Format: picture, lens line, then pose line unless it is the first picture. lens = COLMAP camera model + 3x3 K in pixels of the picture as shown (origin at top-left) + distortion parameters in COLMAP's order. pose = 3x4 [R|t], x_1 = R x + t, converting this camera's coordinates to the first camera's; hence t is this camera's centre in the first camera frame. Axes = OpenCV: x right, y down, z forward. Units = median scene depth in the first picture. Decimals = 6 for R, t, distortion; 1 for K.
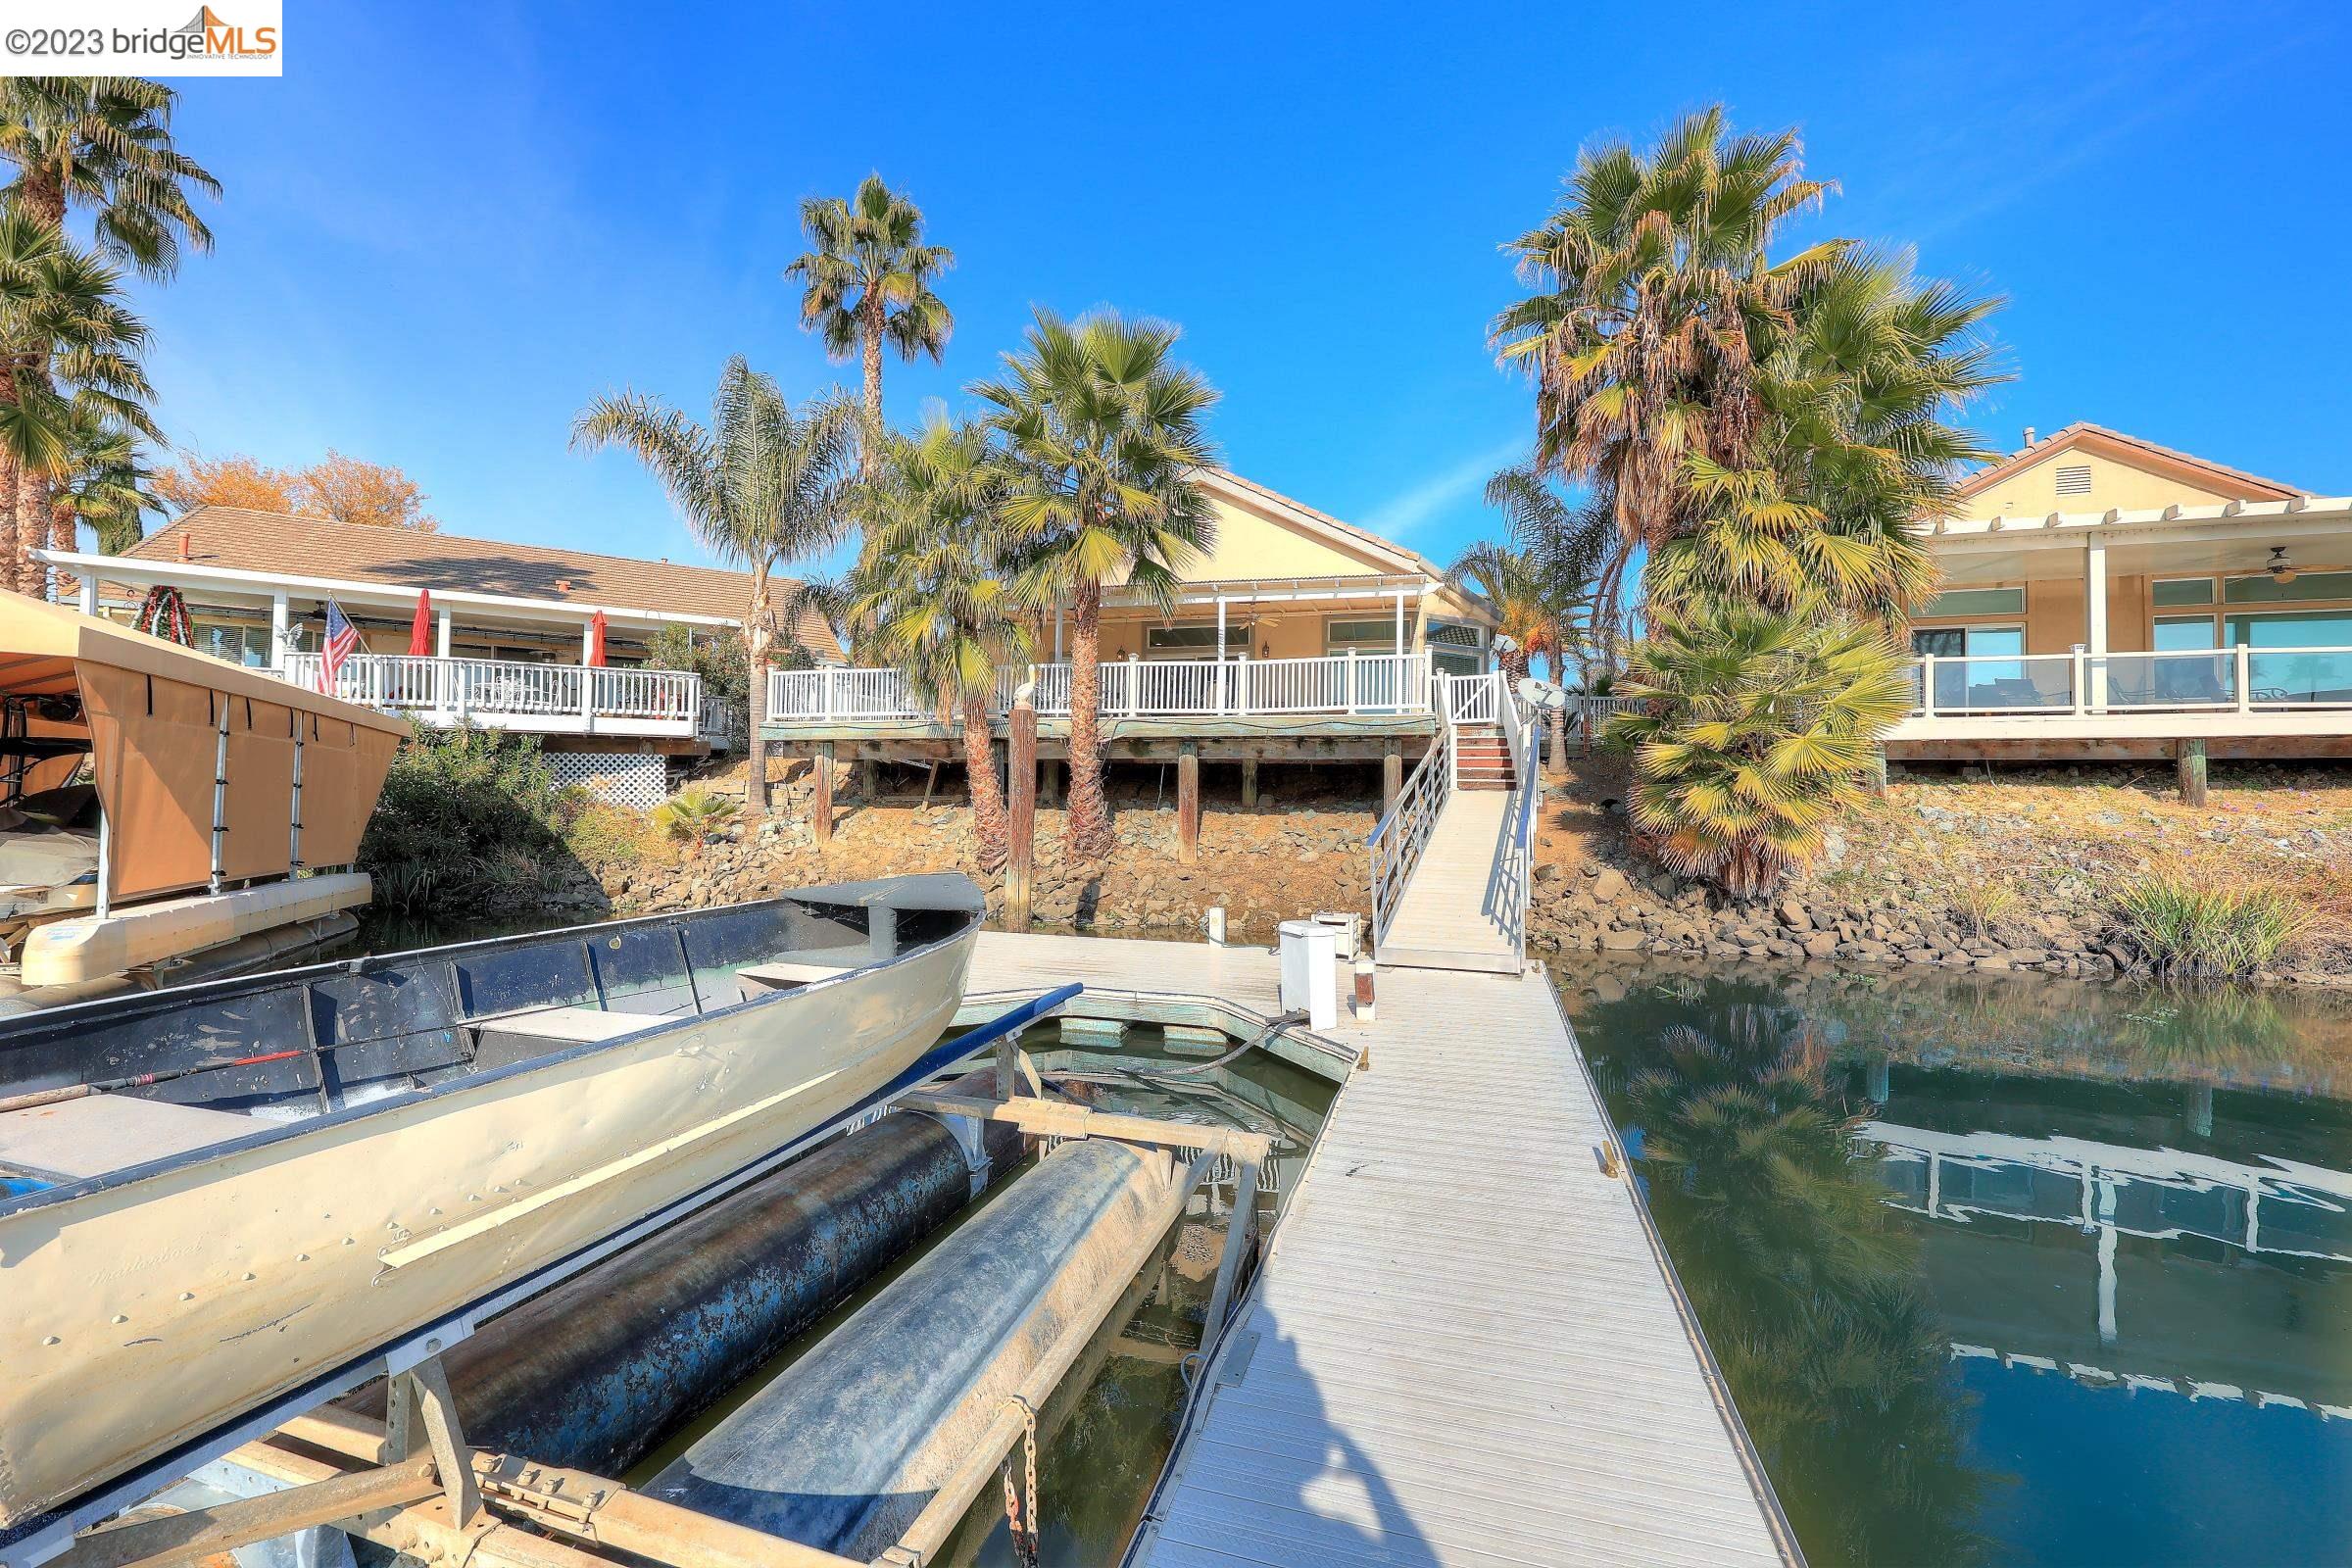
lens RADIAL K [[938.9, 0, 1181.6], [0, 938.9, 780.4], [0, 0, 1]] dist [-0.000229, -0.000080]
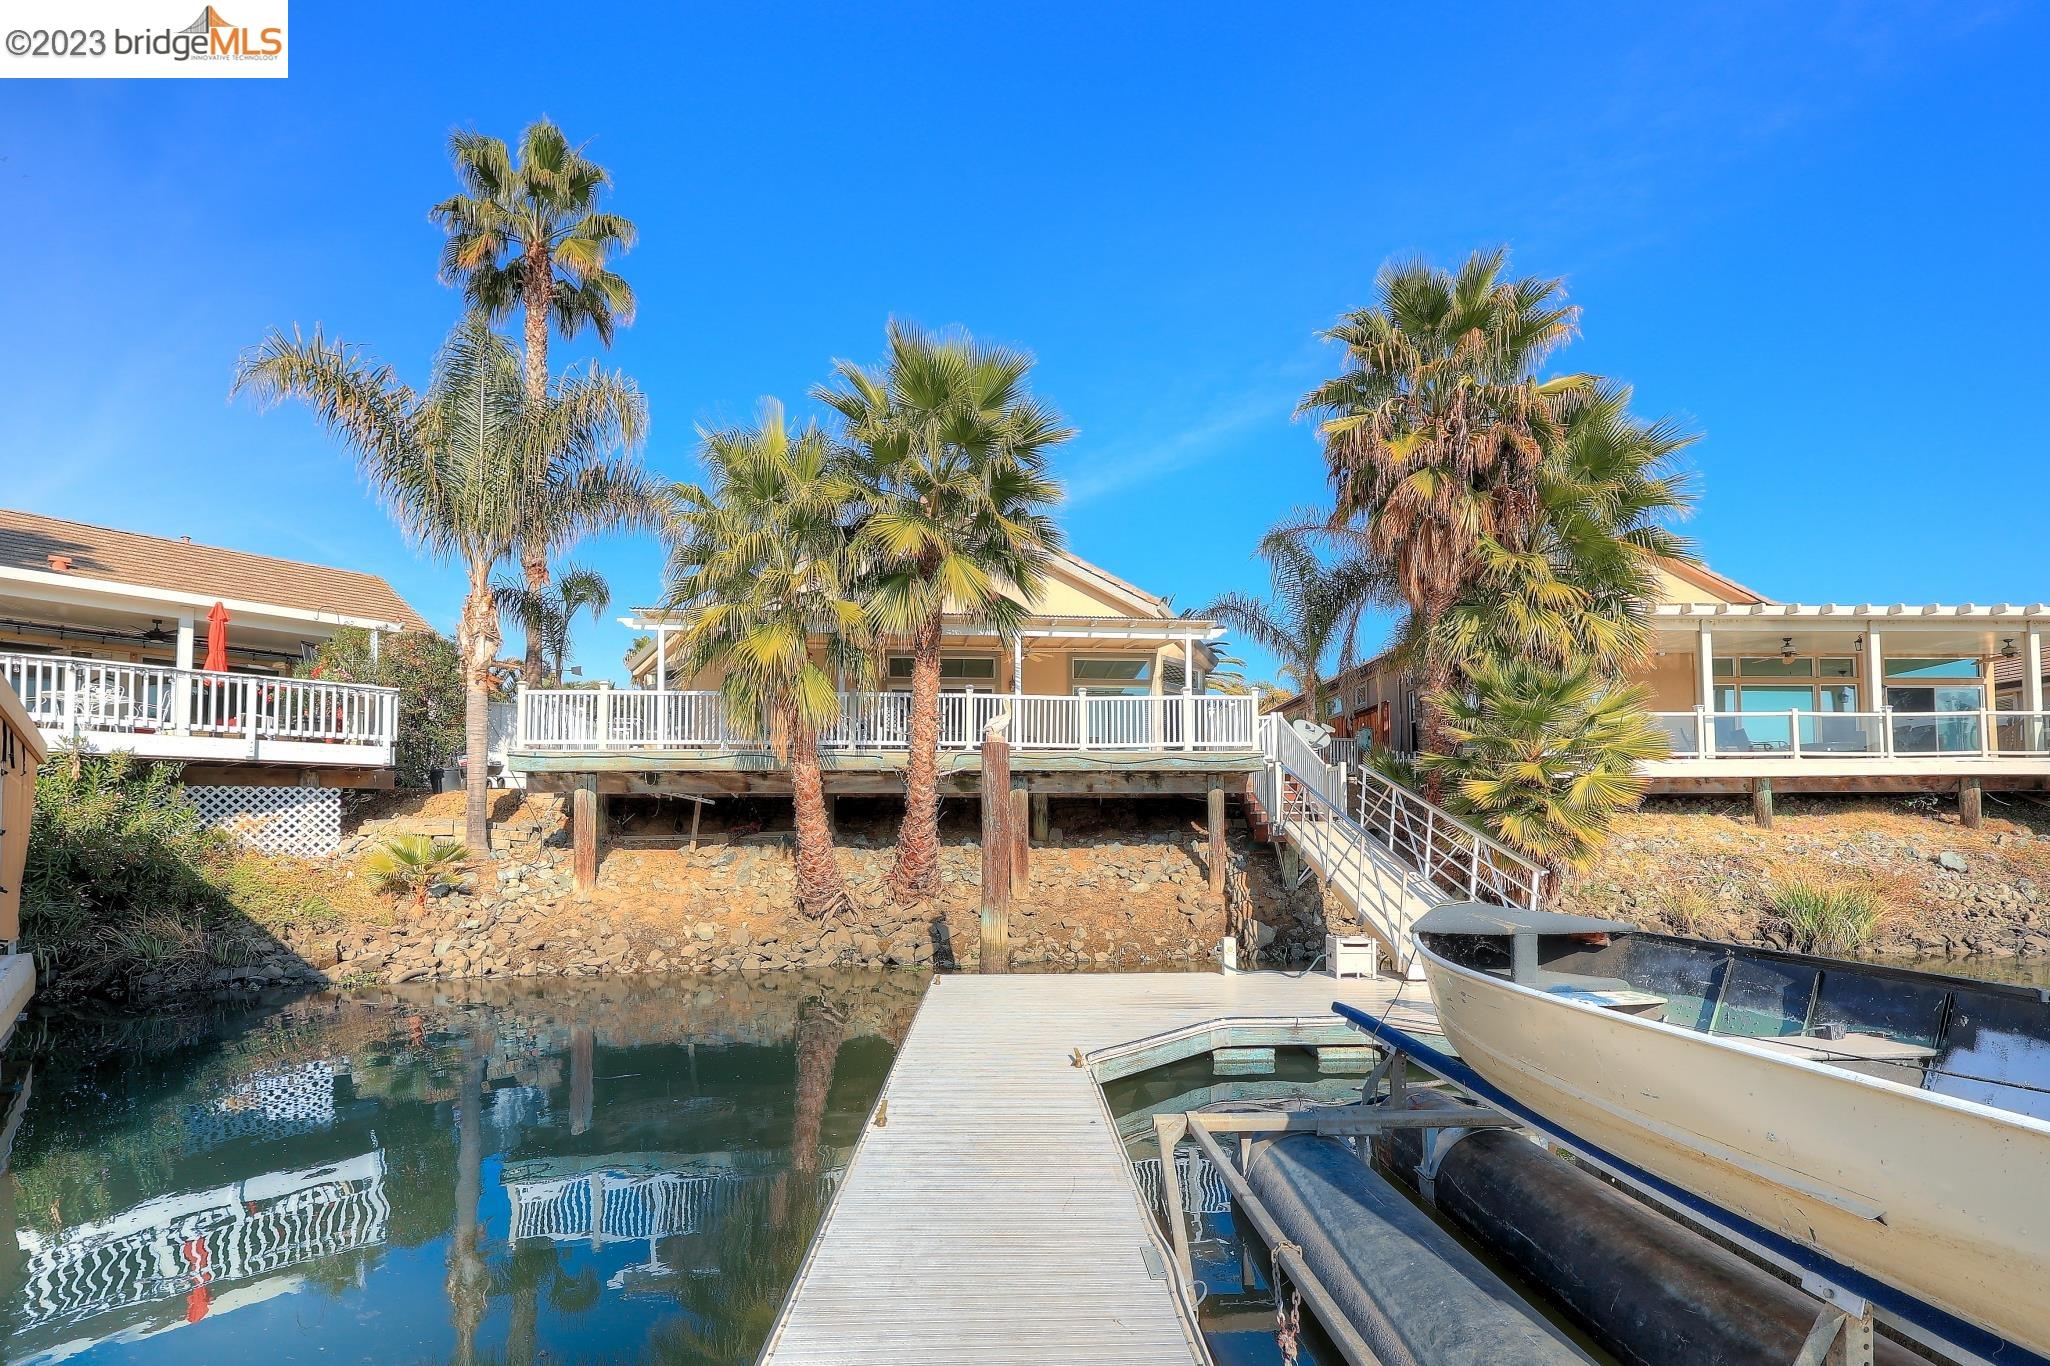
lens RADIAL K [[962.4, 0, 1021.1], [0, 962.4, 791.1], [0, 0, 1]] dist [0.002877, 0.000203]
pose [[0.945156, 0.000398, 0.326618, -0.329248], [0.007475, 0.999711, -0.022850, -0.001853], [-0.326533, 0.024038, 0.944880, 0.041244]]
